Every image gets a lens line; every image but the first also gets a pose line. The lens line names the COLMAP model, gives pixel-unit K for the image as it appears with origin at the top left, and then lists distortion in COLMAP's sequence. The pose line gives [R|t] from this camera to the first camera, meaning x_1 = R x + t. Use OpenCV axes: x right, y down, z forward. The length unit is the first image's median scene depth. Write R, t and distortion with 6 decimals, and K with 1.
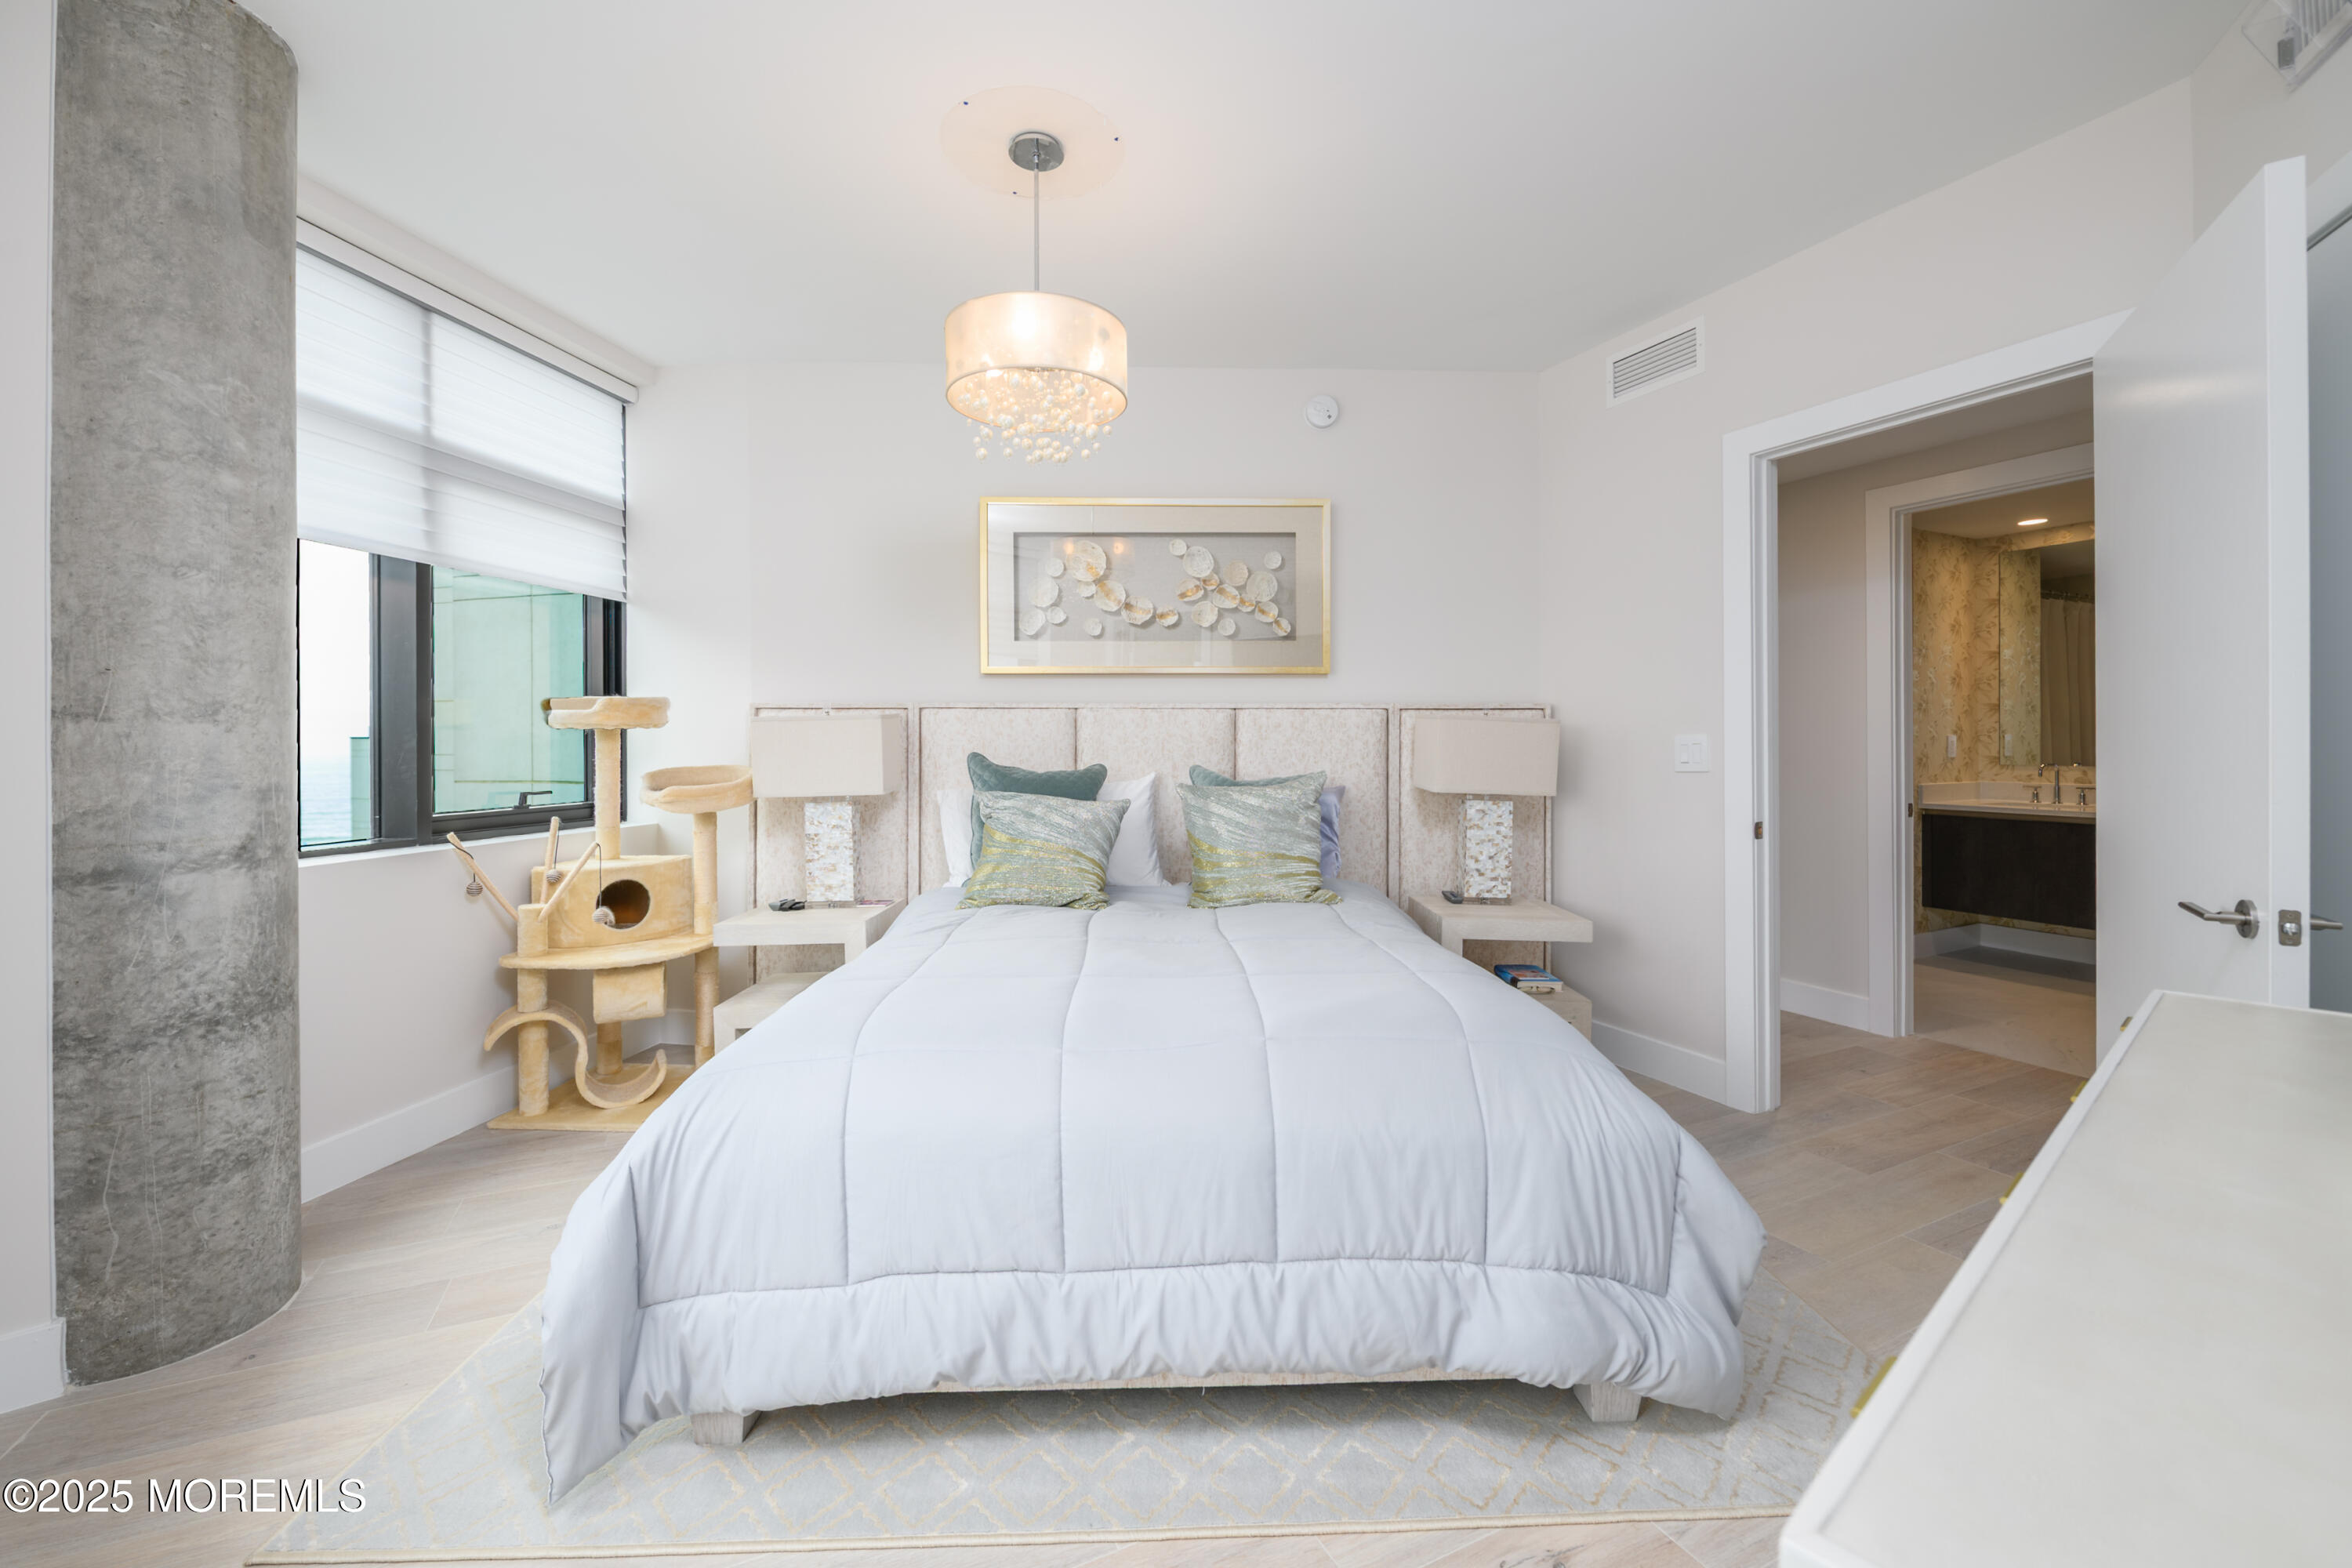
lens RADIAL K [[938.8, 0, 1196.1], [0, 938.8, 733.5], [0, 0, 1]] dist [-0.000796, -0.000197]
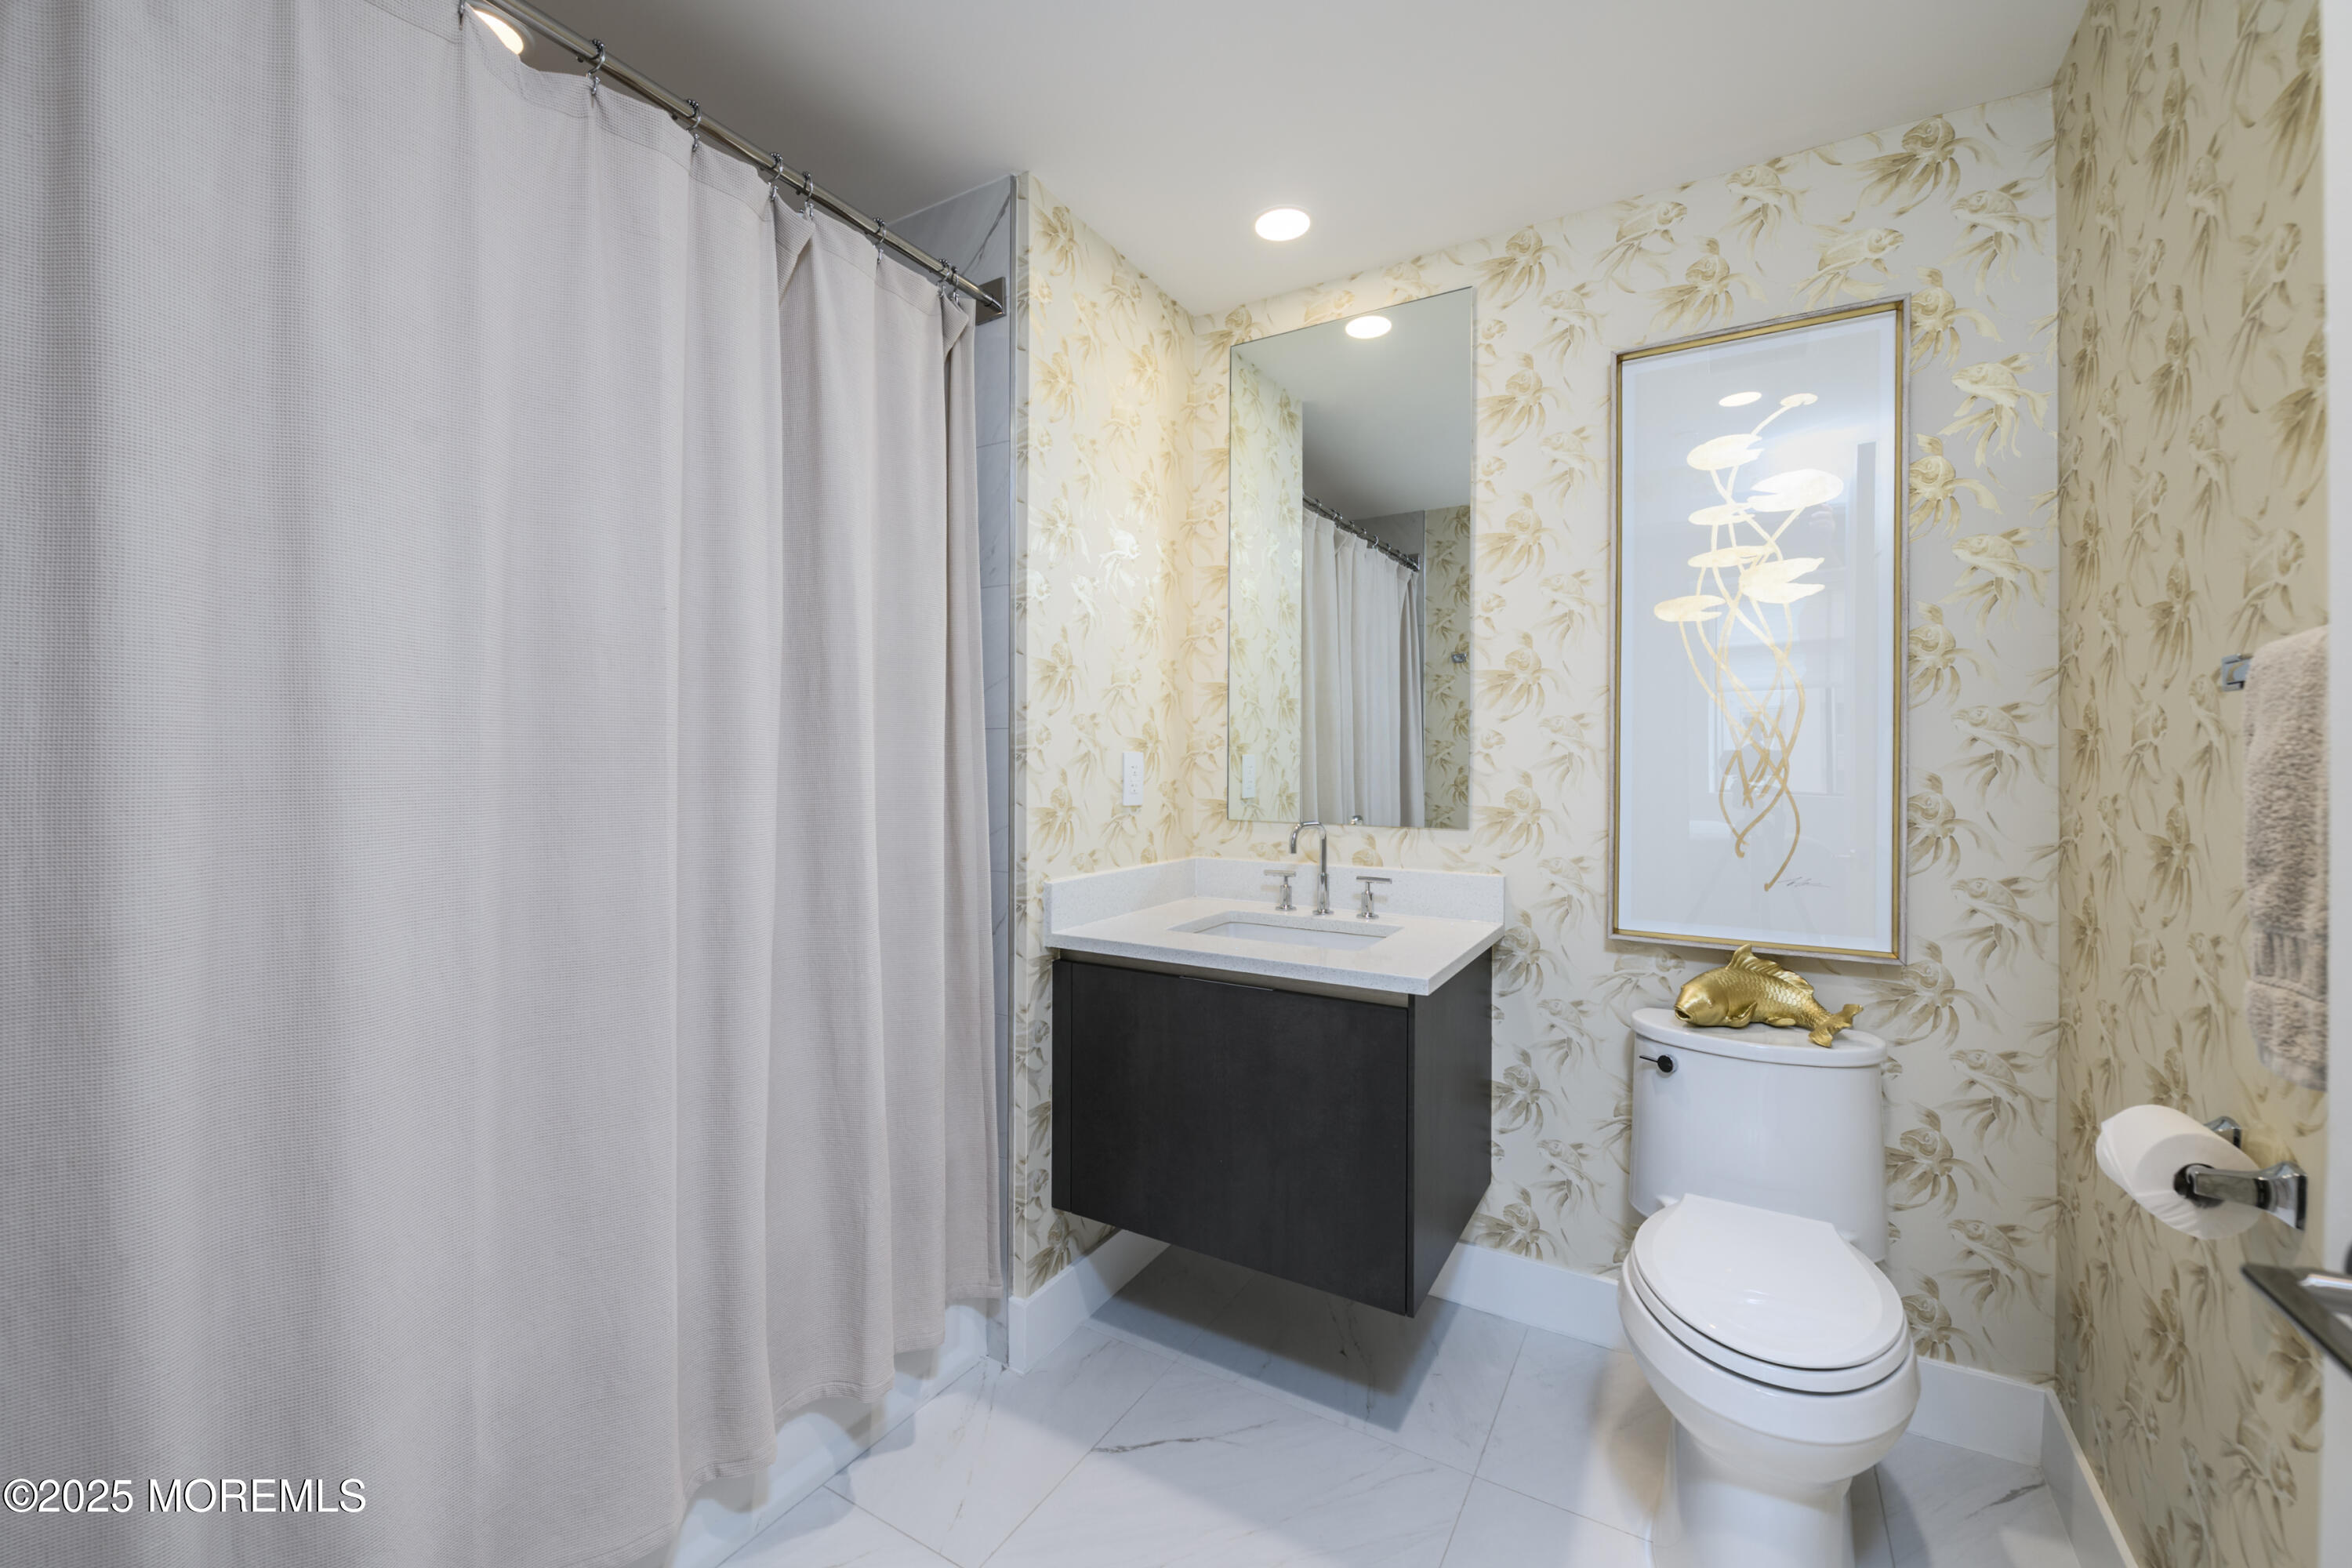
lens RADIAL K [[938.8, 0, 1175.5], [0, 938.8, 780.1], [0, 0, 1]] dist [-0.000796, -0.000197]
pose [[0.834826, -0.004004, 0.550499, 0.594695], [-0.003460, 0.999916, 0.012521, 0.008908], [-0.550503, -0.012357, 0.834742, 0.645733]]
